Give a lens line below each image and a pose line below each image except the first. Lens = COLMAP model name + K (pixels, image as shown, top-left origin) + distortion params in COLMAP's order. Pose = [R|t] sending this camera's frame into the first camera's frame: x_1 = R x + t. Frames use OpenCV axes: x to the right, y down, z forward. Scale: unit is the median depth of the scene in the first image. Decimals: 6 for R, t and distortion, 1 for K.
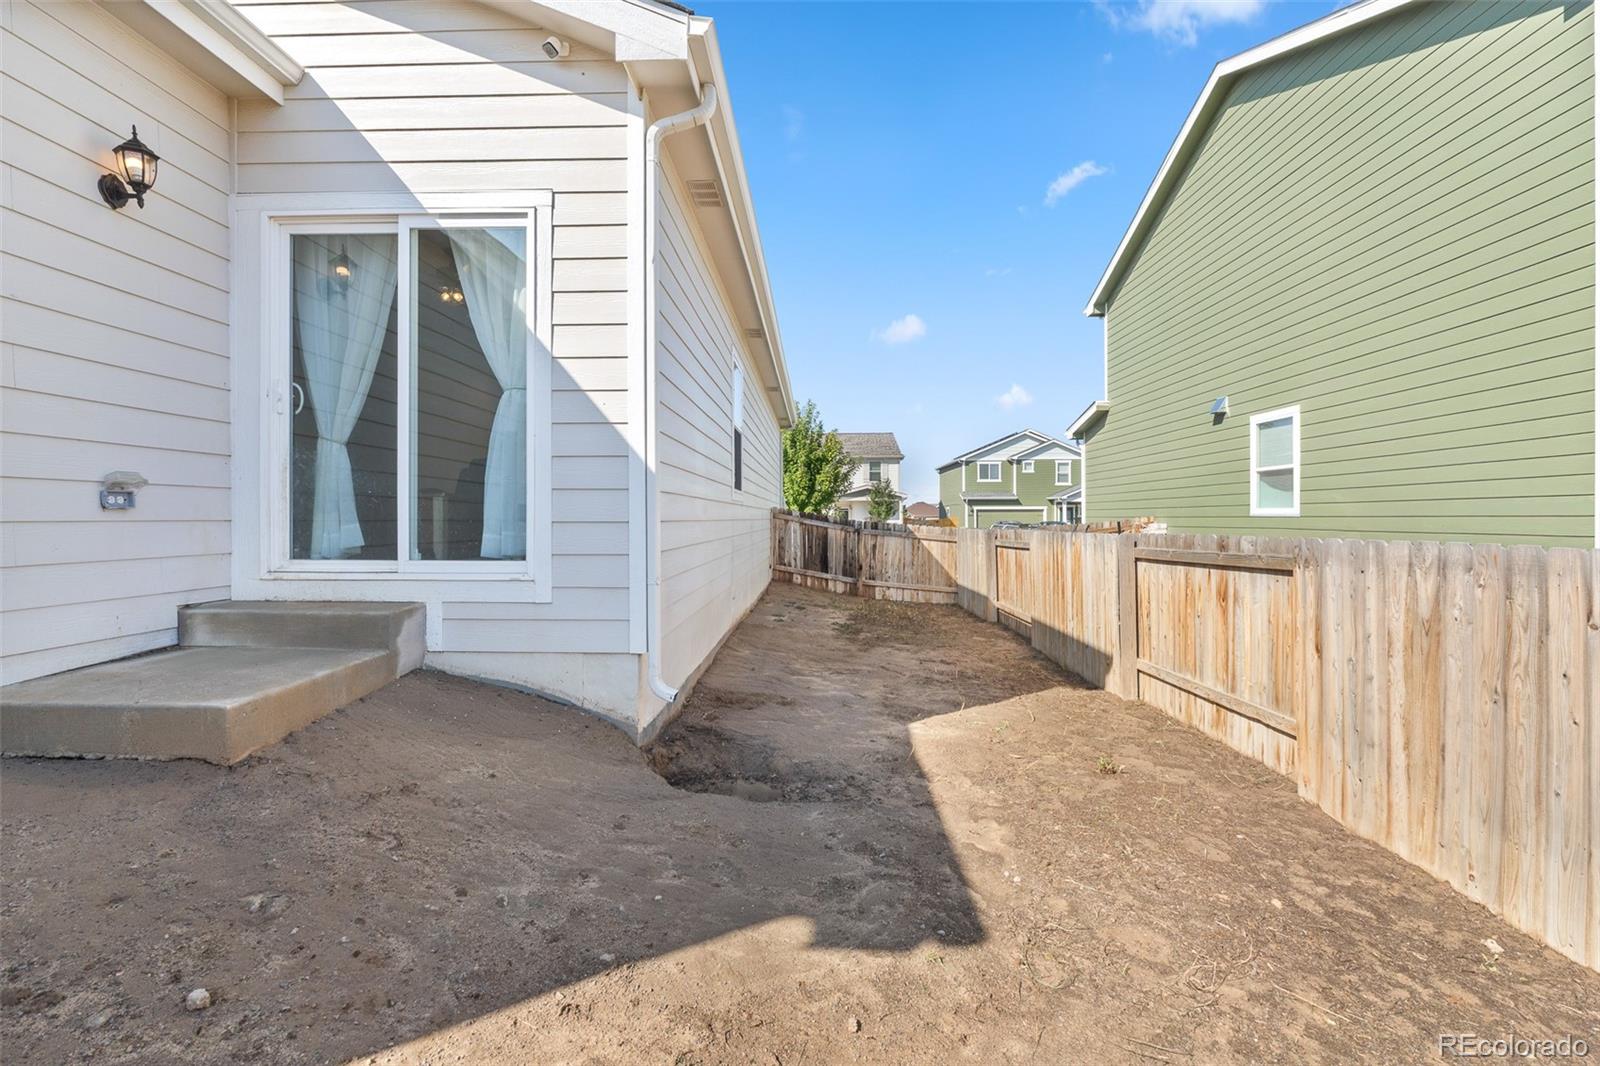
lens RADIAL K [[671.7, 0, 800.0], [0, 671.7, 533.0], [0, 0, 1]] dist [-0.002099, -0.000189]
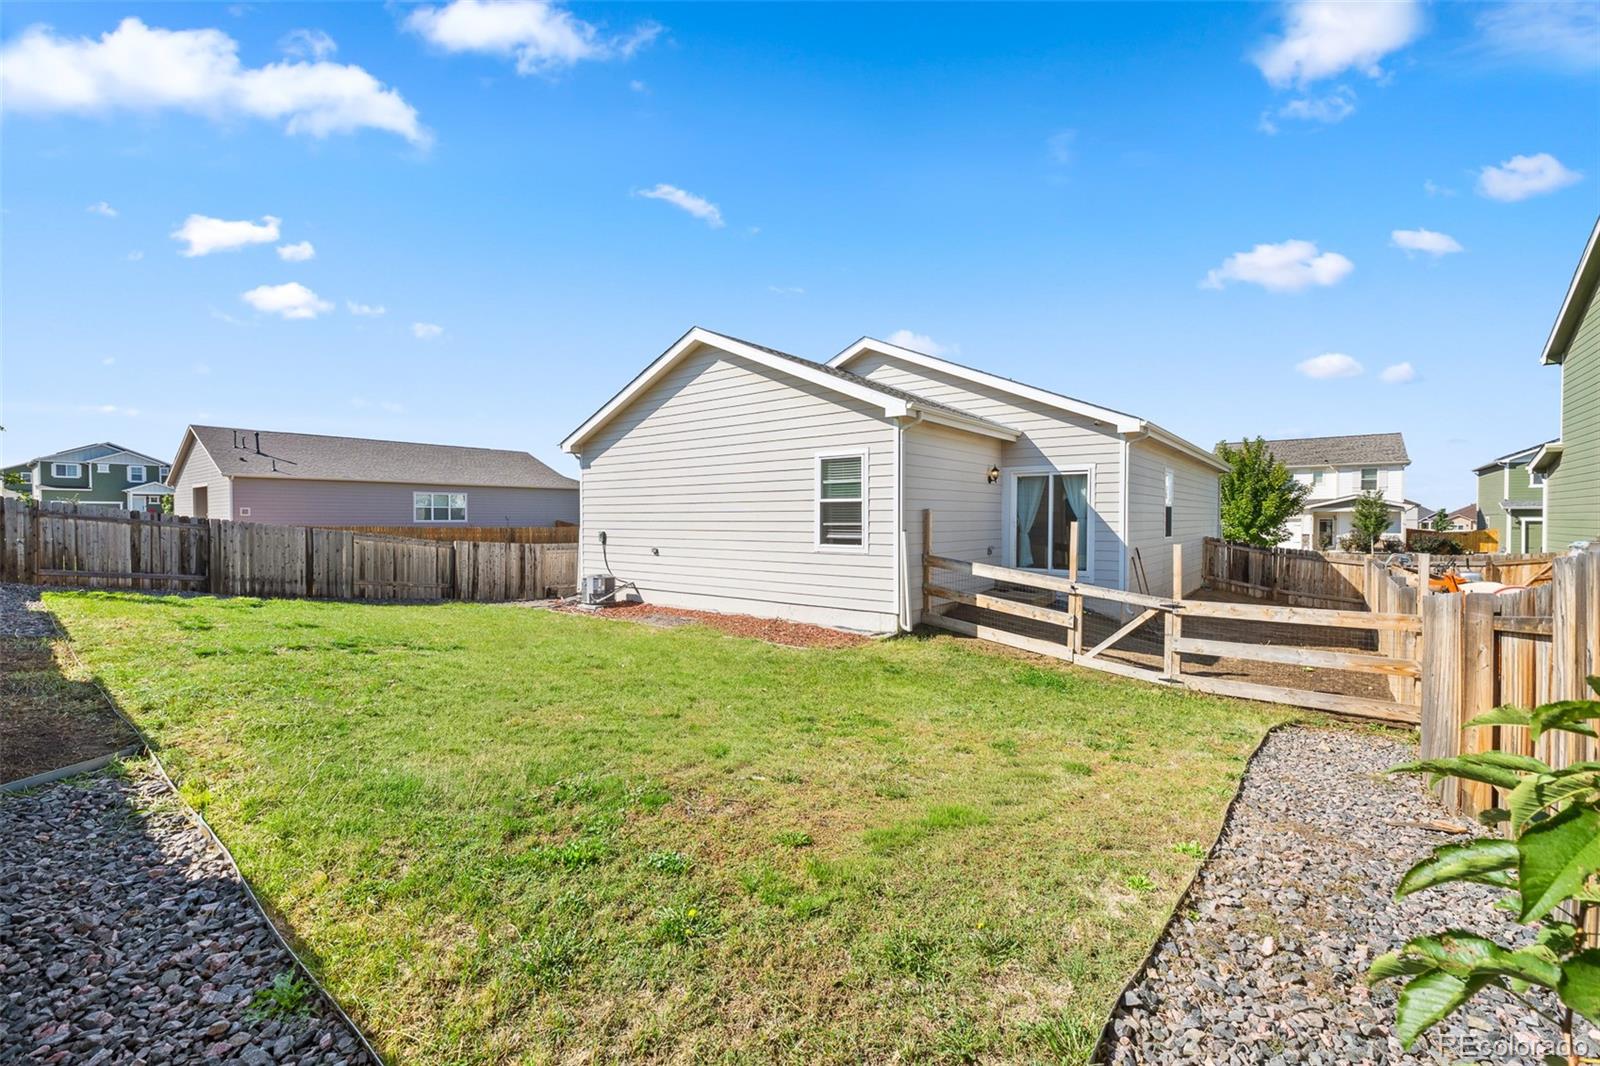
lens RADIAL K [[671.7, 0, 800.0], [0, 671.7, 533.0], [0, 0, 1]] dist [-0.002099, -0.000189]
pose [[0.802001, 0.012586, -0.597190, 0.115036], [-0.013114, 0.999908, 0.003463, -0.035682], [0.597179, 0.005054, 0.802092, -0.646567]]
